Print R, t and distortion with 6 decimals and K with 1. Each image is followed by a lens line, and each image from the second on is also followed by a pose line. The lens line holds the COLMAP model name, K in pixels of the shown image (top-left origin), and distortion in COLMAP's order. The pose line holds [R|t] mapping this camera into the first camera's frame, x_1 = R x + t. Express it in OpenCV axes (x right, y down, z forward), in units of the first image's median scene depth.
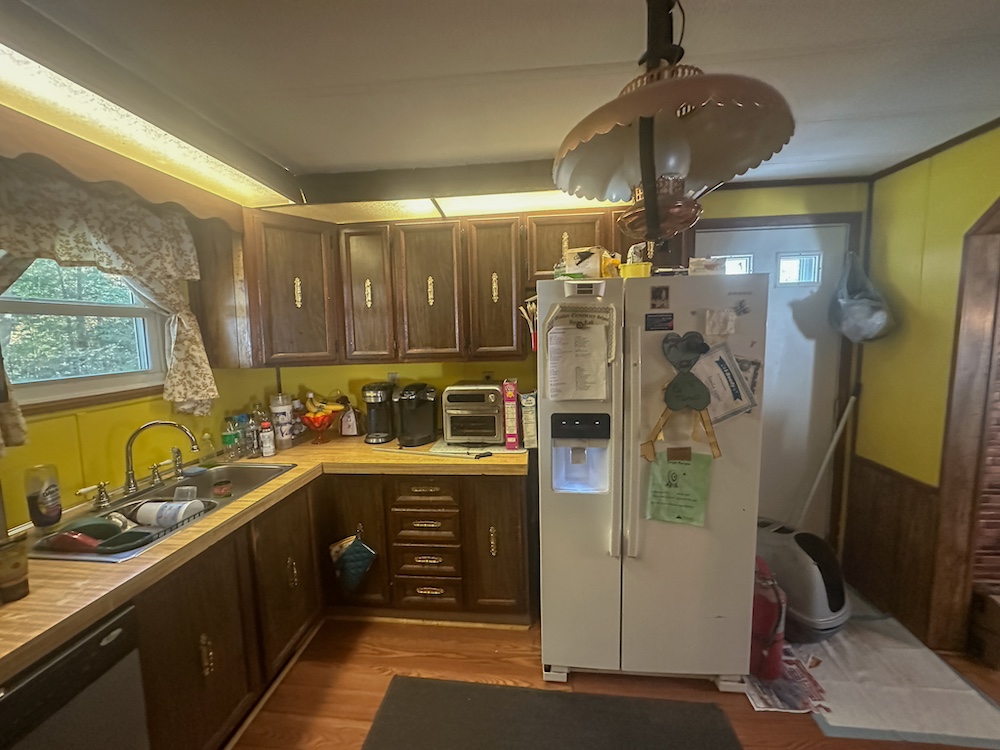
lens RADIAL K [[400.6, 0, 498.3], [0, 400.6, 374.7], [0, 0, 1]] dist [-0.002389, 0.000468]
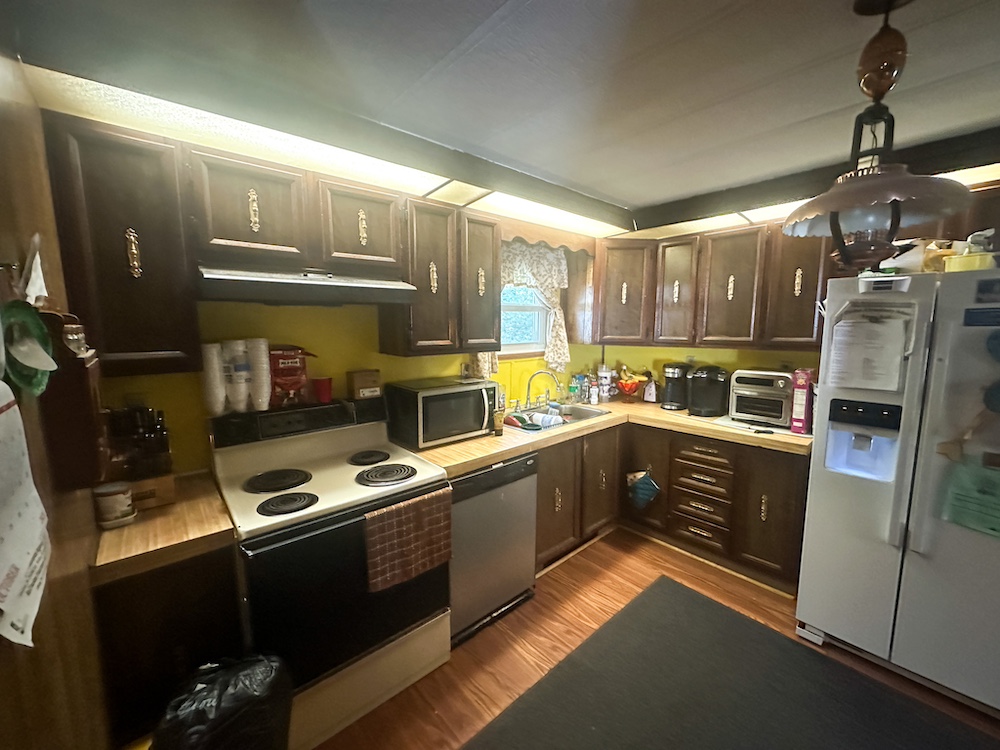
lens RADIAL K [[400.6, 0, 496.3], [0, 400.6, 375.8], [0, 0, 1]] dist [-0.002389, 0.000468]
pose [[0.737222, 0.105896, -0.667300, 0.154036], [-0.083204, 0.994353, 0.065876, 0.032651], [0.670508, 0.006957, 0.741870, -0.381821]]
